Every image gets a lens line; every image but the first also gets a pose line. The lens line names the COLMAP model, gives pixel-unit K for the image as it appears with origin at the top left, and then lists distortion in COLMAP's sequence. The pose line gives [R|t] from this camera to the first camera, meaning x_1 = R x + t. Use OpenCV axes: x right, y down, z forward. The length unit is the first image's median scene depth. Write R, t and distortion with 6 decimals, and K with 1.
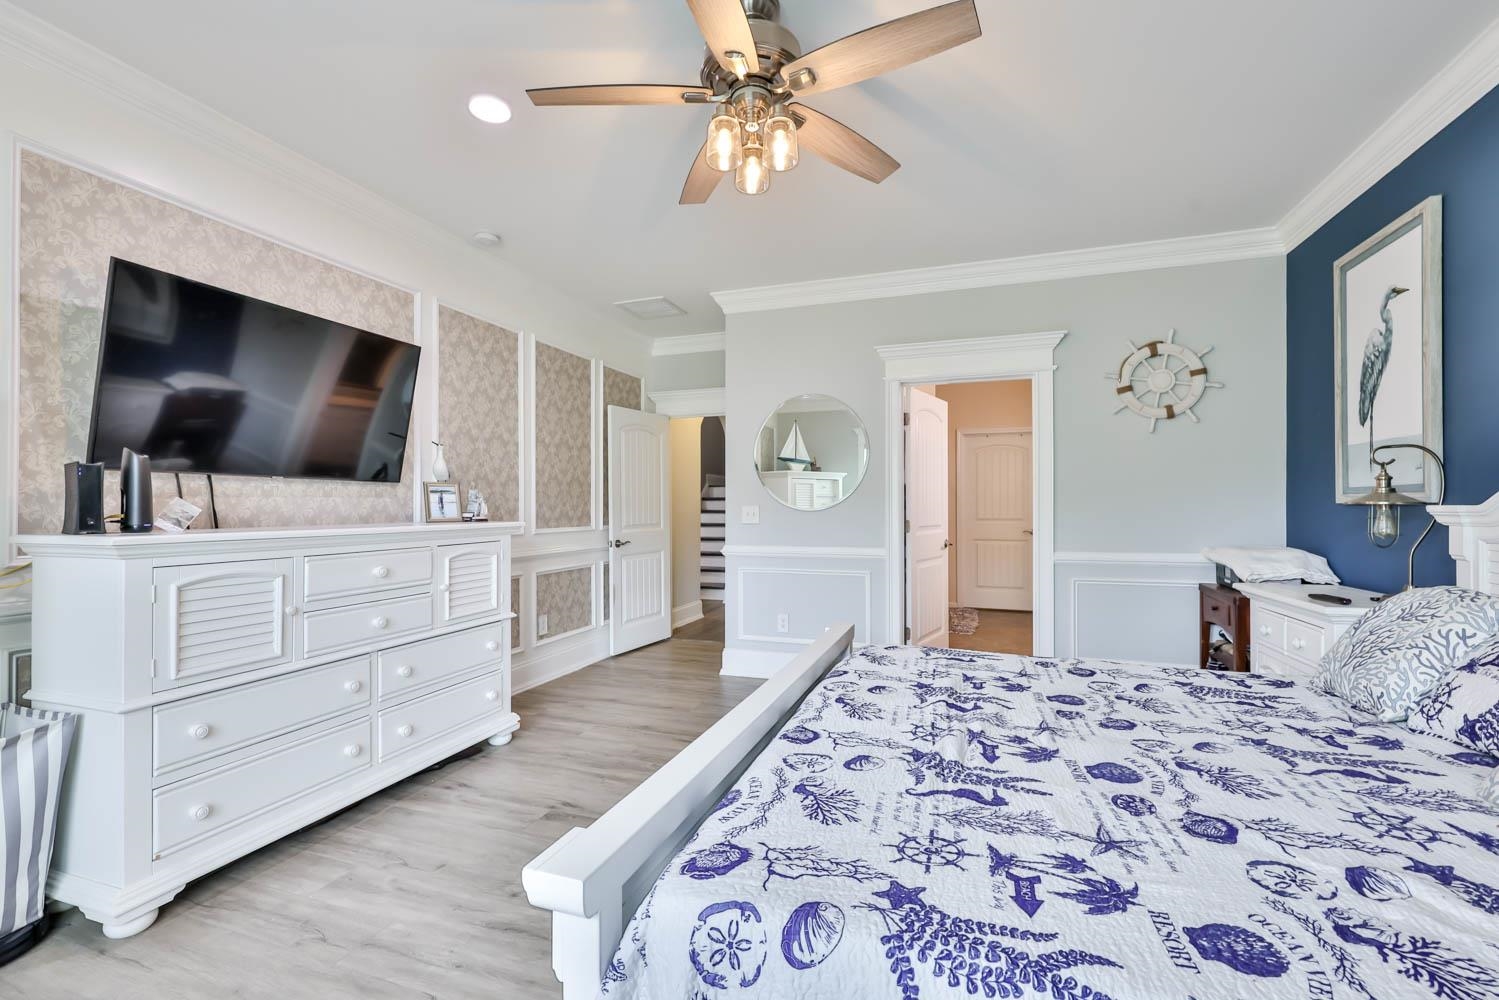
lens RADIAL K [[642.4, 0, 749.9], [0, 642.4, 503.5], [0, 0, 1]] dist [-0.003472, 0.000015]
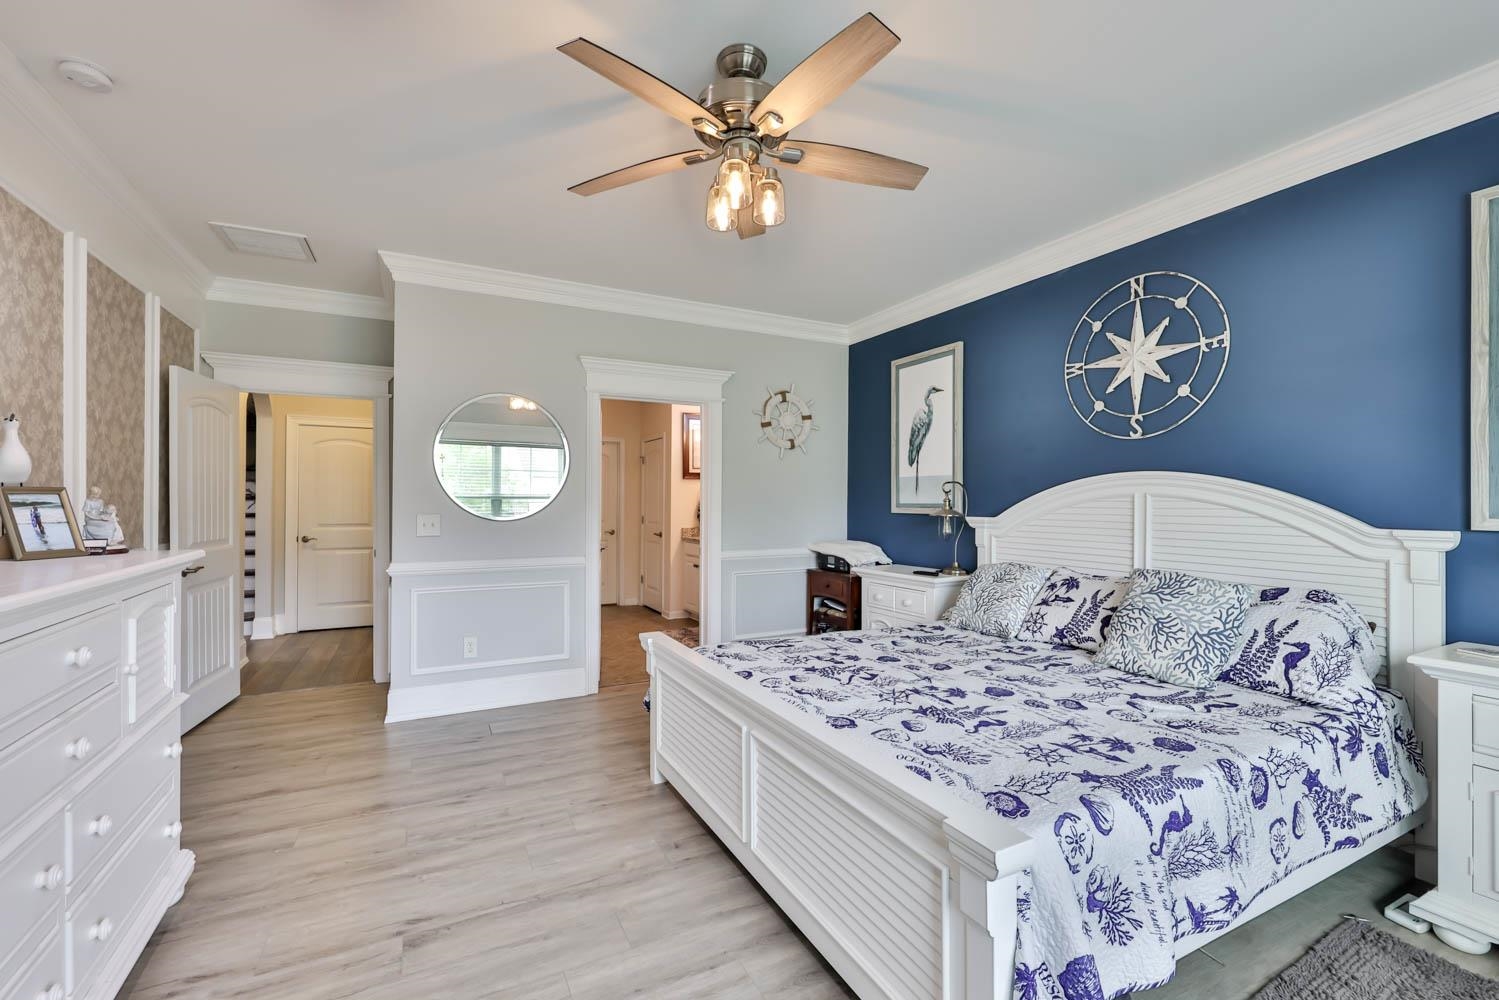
lens RADIAL K [[642.4, 0, 754.1], [0, 642.4, 499.3], [0, 0, 1]] dist [-0.003472, 0.000015]
pose [[0.679309, 0.006952, 0.733819, -0.619044], [-0.007675, 0.999968, -0.002368, -0.034657], [-0.733812, -0.004024, 0.679341, 0.207712]]
